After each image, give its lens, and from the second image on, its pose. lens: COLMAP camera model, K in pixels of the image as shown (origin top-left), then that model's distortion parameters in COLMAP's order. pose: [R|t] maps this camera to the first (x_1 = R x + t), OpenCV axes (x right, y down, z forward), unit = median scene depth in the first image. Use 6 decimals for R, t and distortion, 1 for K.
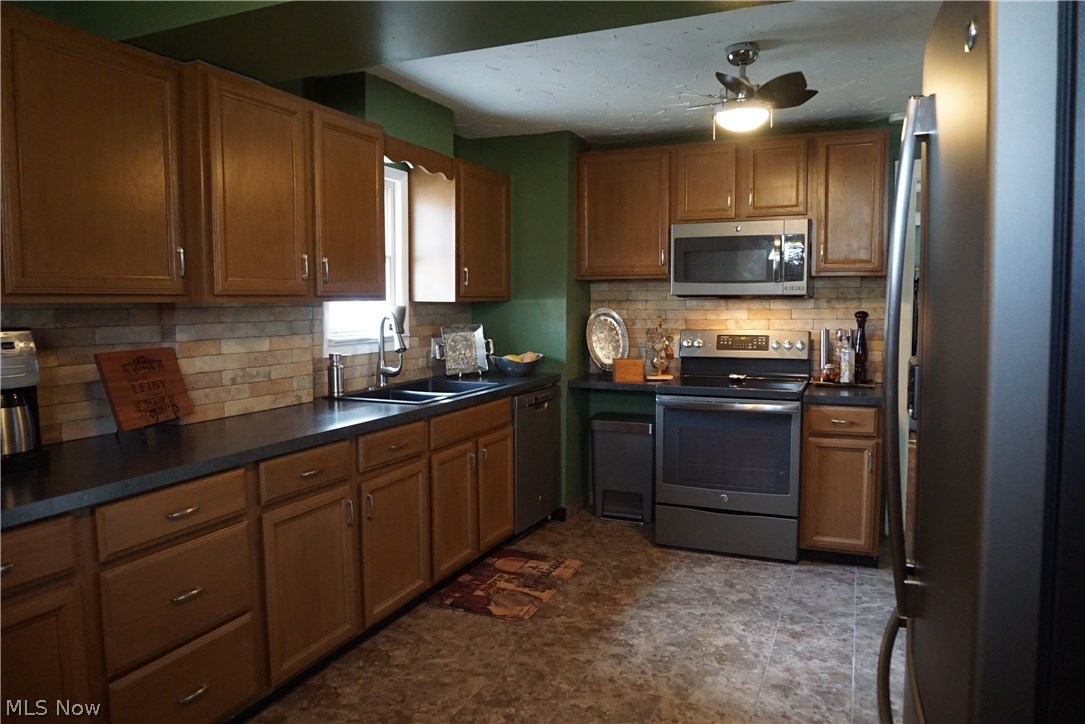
lens RADIAL K [[738.5, 0, 540.0], [0, 738.5, 357.6], [0, 0, 1]] dist [-0.034700, 0.009882]
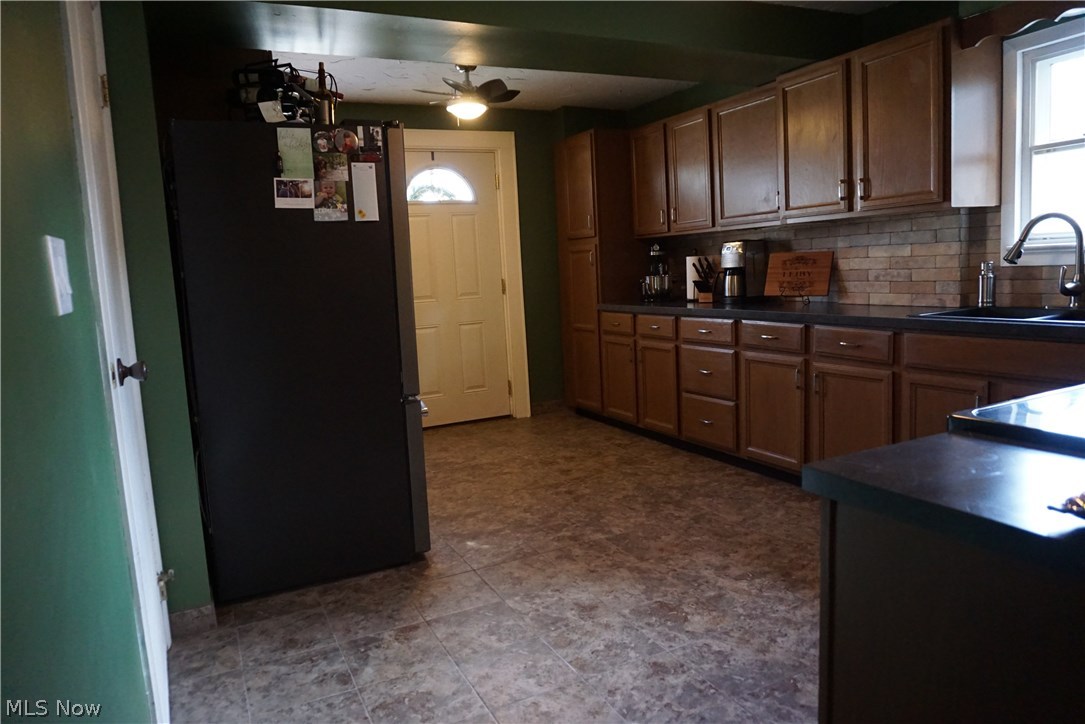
lens RADIAL K [[738.5, 0, 542.4], [0, 738.5, 361.2], [0, 0, 1]] dist [-0.034700, 0.009882]
pose [[-0.649814, 0.129247, -0.749024, 0.971747], [-0.007620, 0.984280, 0.176452, -0.048769], [0.760055, 0.120369, -0.638614, 1.400696]]
